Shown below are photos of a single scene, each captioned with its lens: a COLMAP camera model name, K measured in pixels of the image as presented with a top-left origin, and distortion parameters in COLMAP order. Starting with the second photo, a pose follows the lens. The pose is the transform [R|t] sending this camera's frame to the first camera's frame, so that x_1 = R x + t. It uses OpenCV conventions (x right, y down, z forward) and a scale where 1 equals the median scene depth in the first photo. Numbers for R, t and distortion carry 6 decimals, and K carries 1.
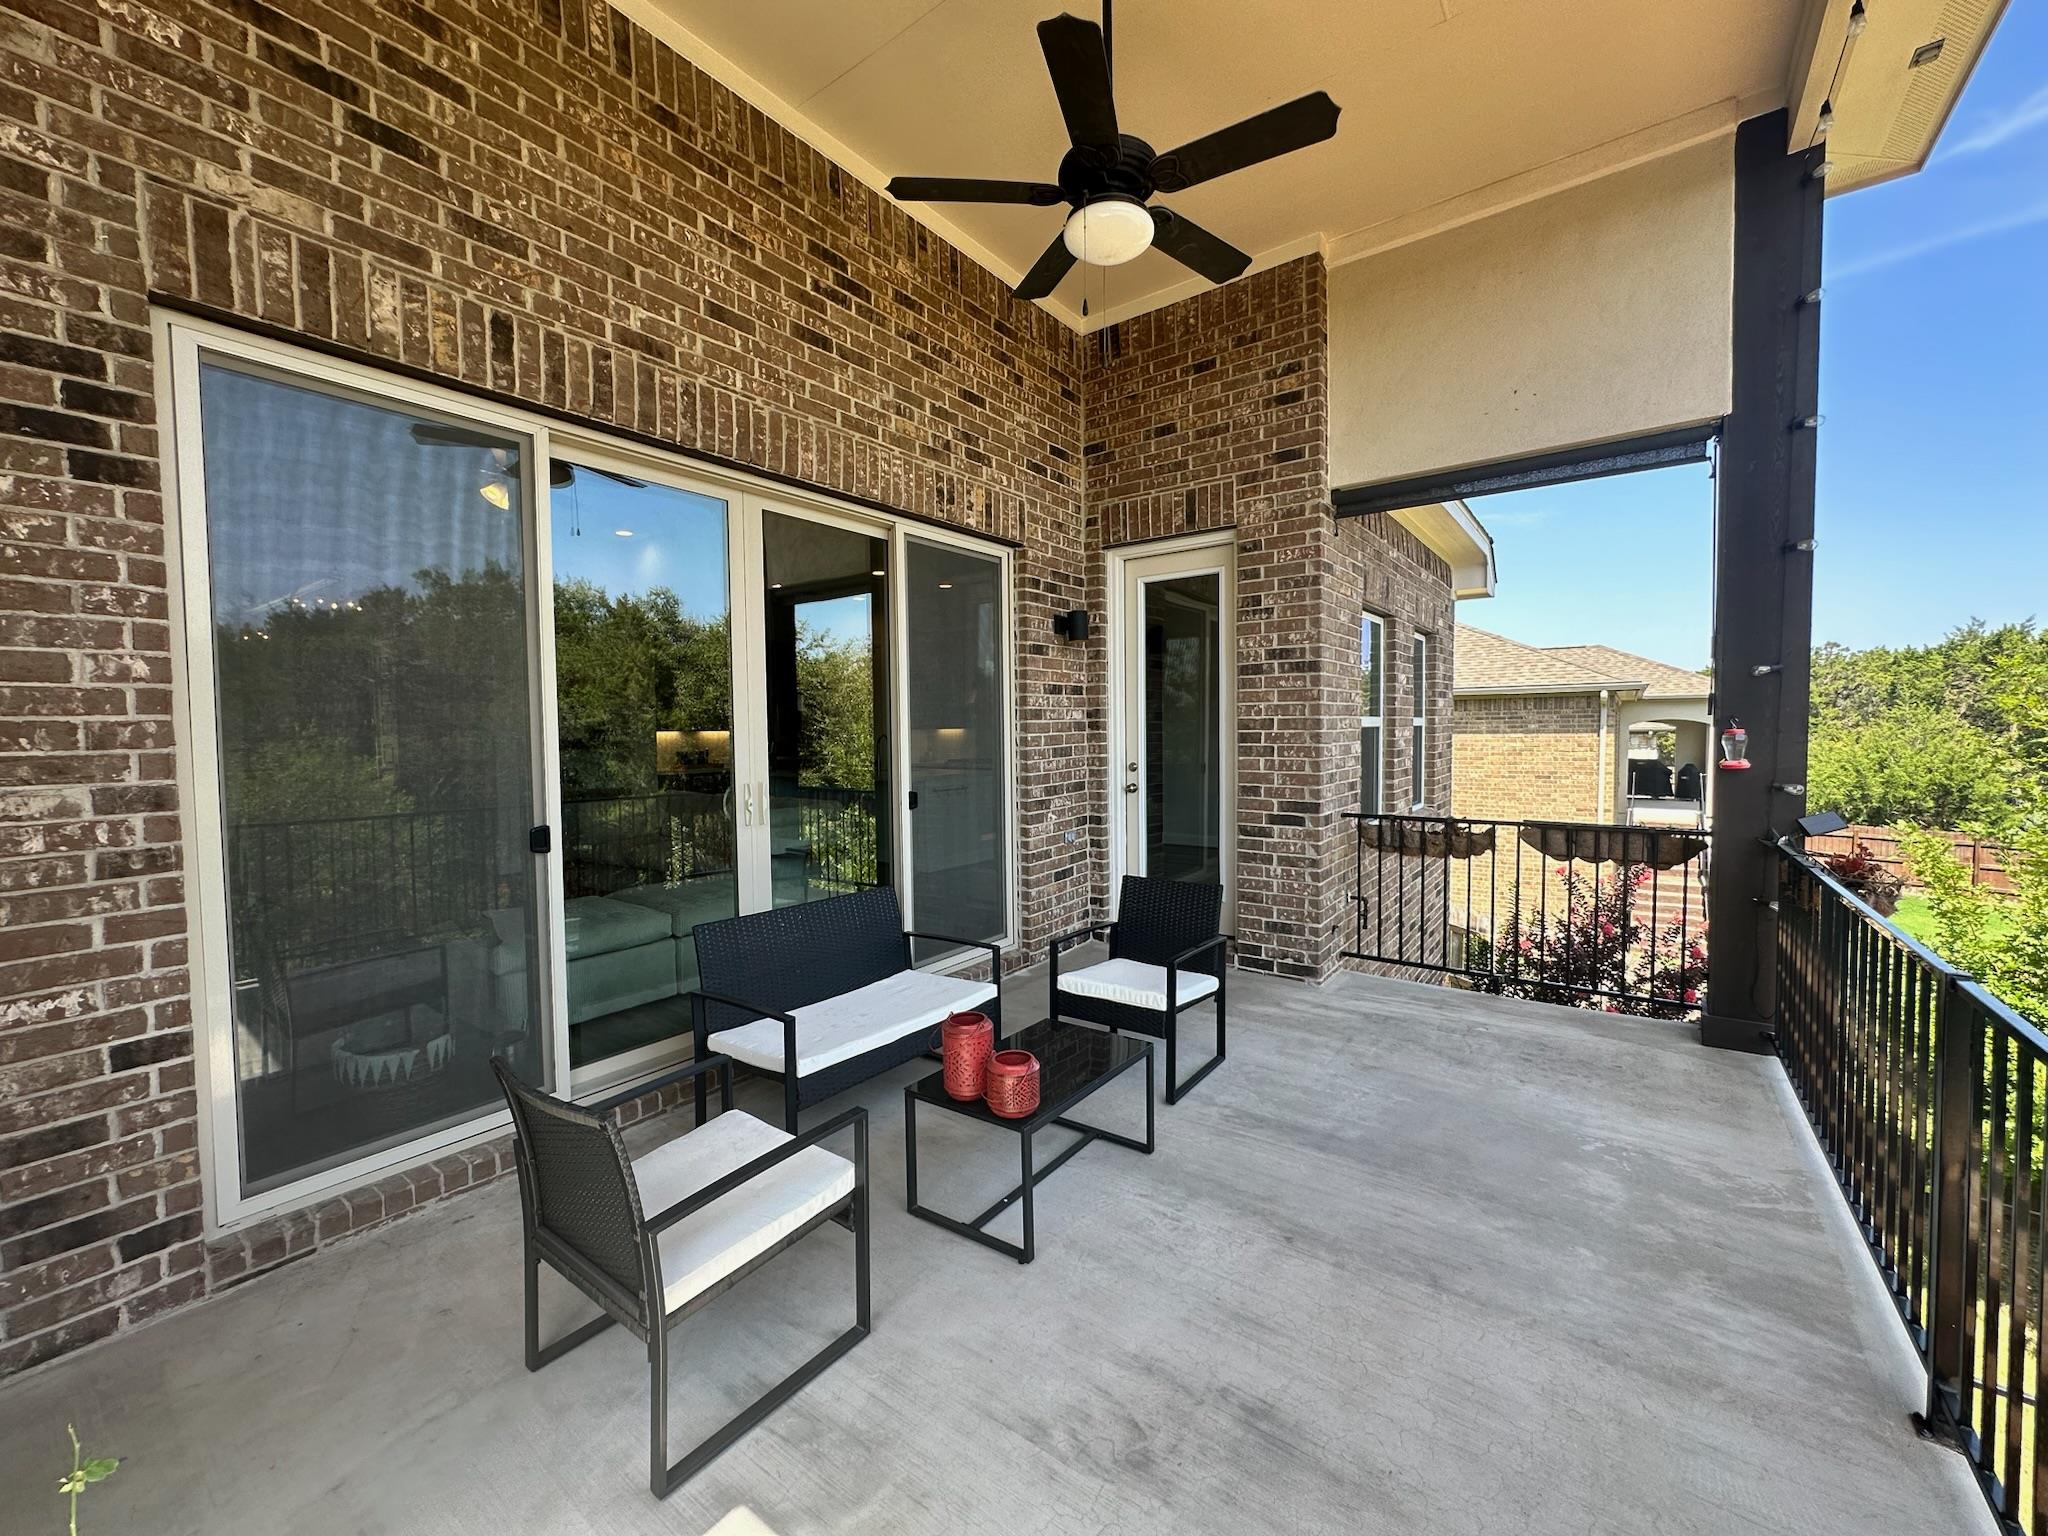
lens RADIAL K [[818.6, 0, 1019.8], [0, 818.6, 762.3], [0, 0, 1]] dist [-0.003346, 0.000281]
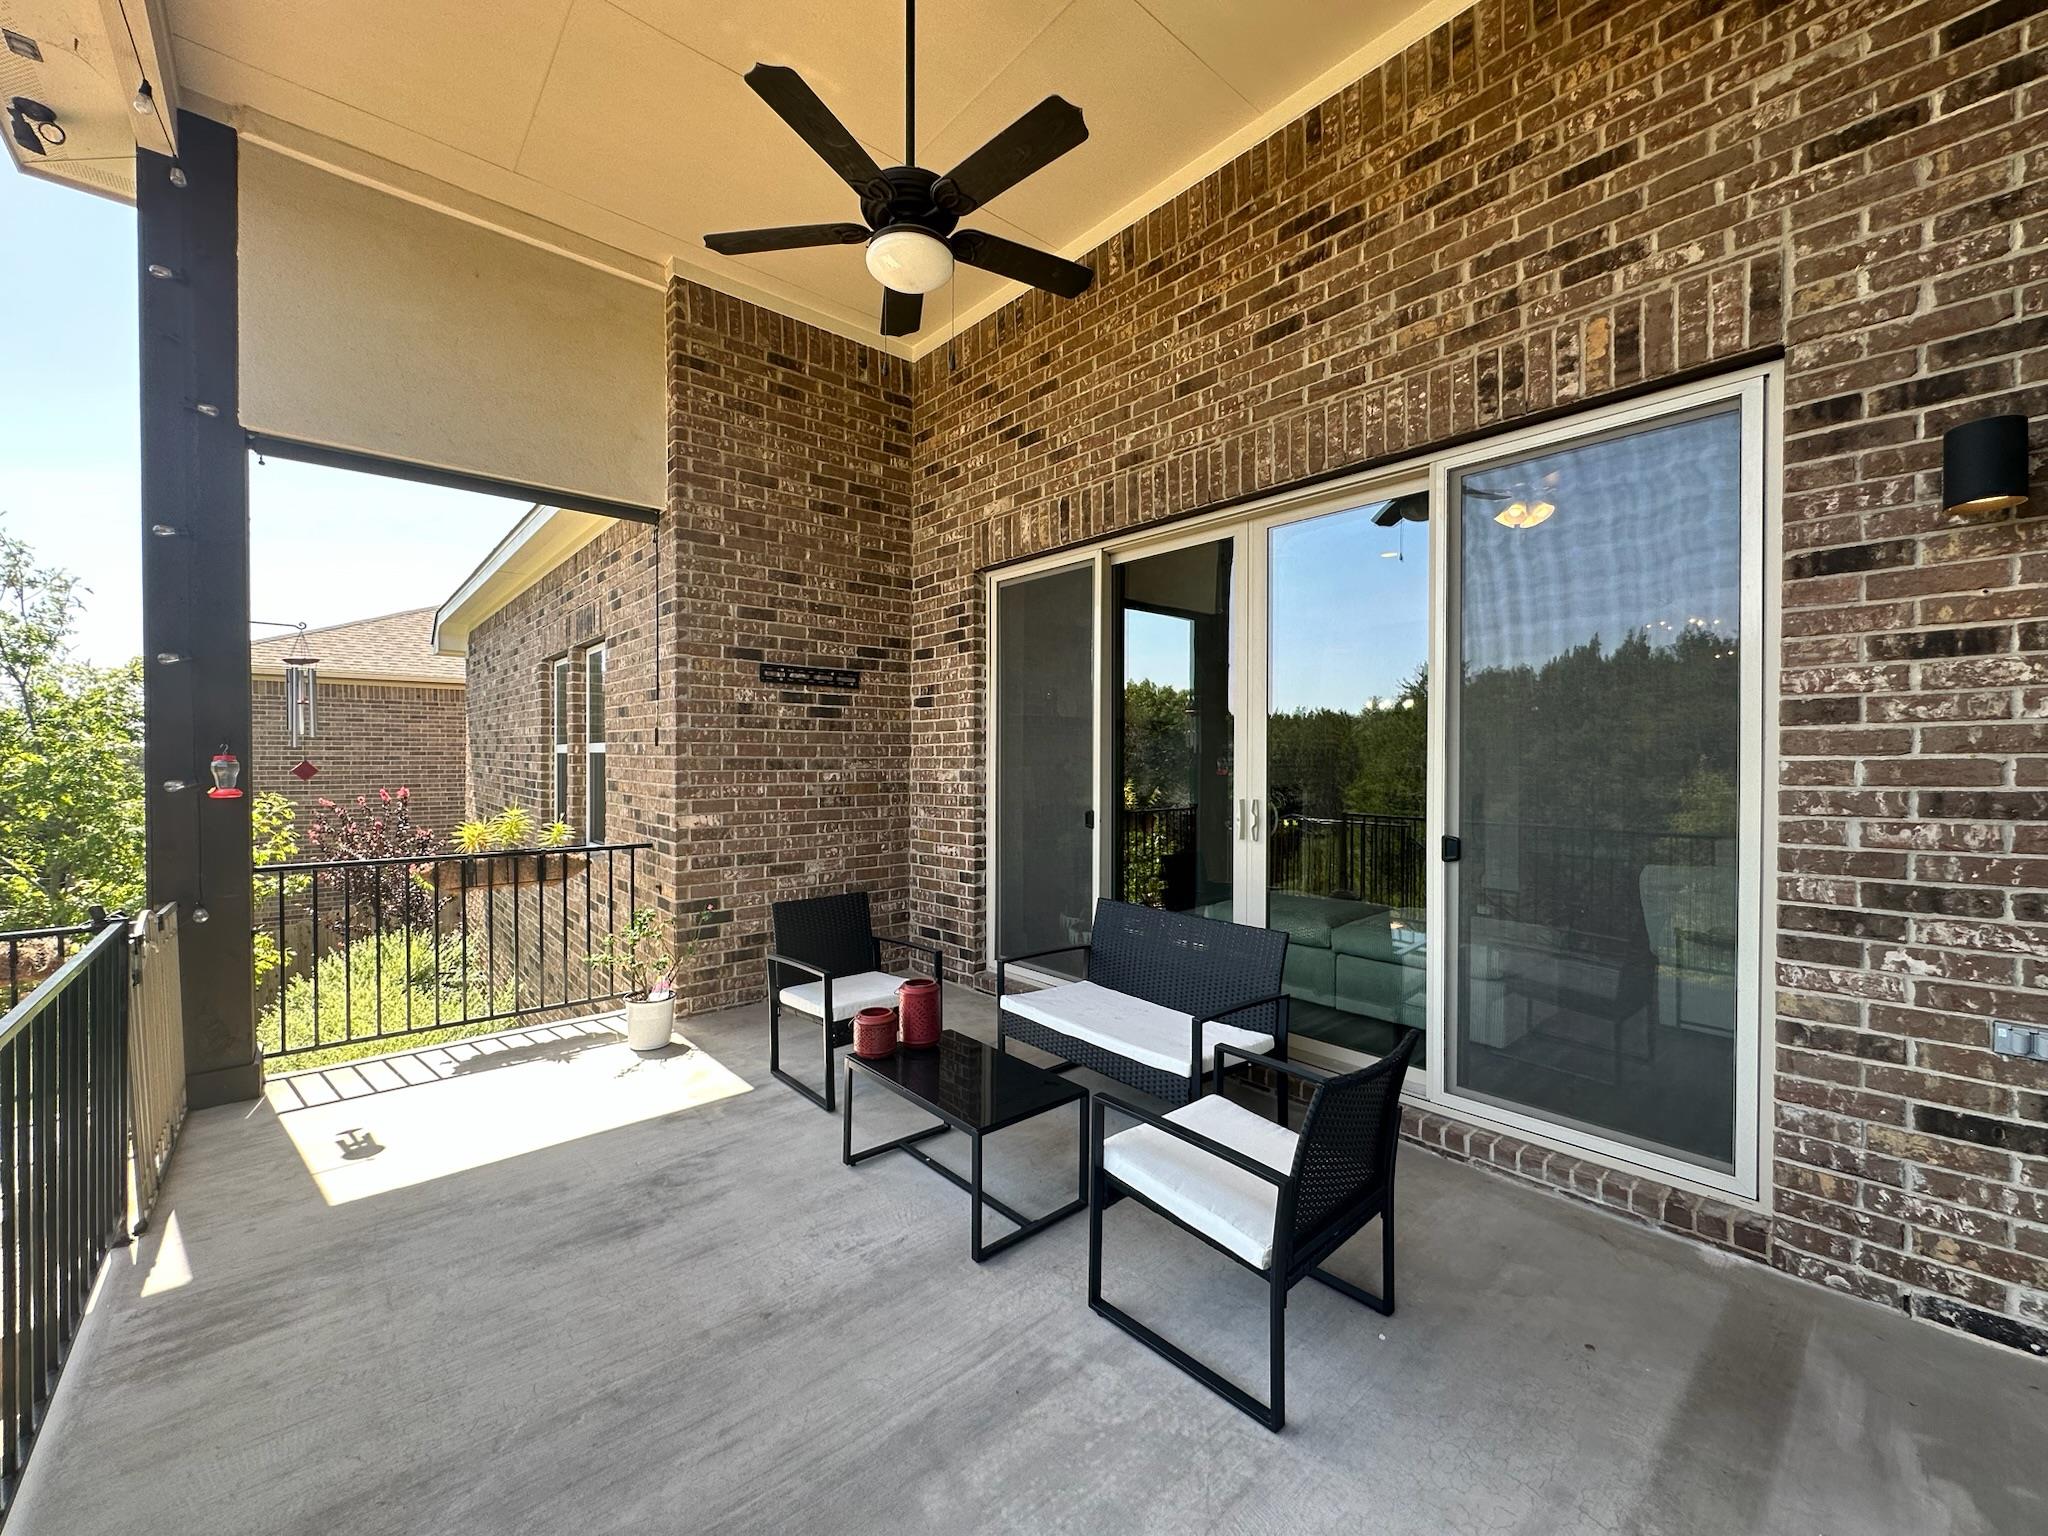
lens RADIAL K [[818.6, 0, 1022.7], [0, 818.6, 765.2], [0, 0, 1]] dist [-0.003346, 0.000281]
pose [[-0.208311, 0.017917, -0.977899, 0.580599], [-0.039440, 0.998865, 0.026703, -0.027025], [0.977267, 0.044131, -0.207368, 0.733259]]
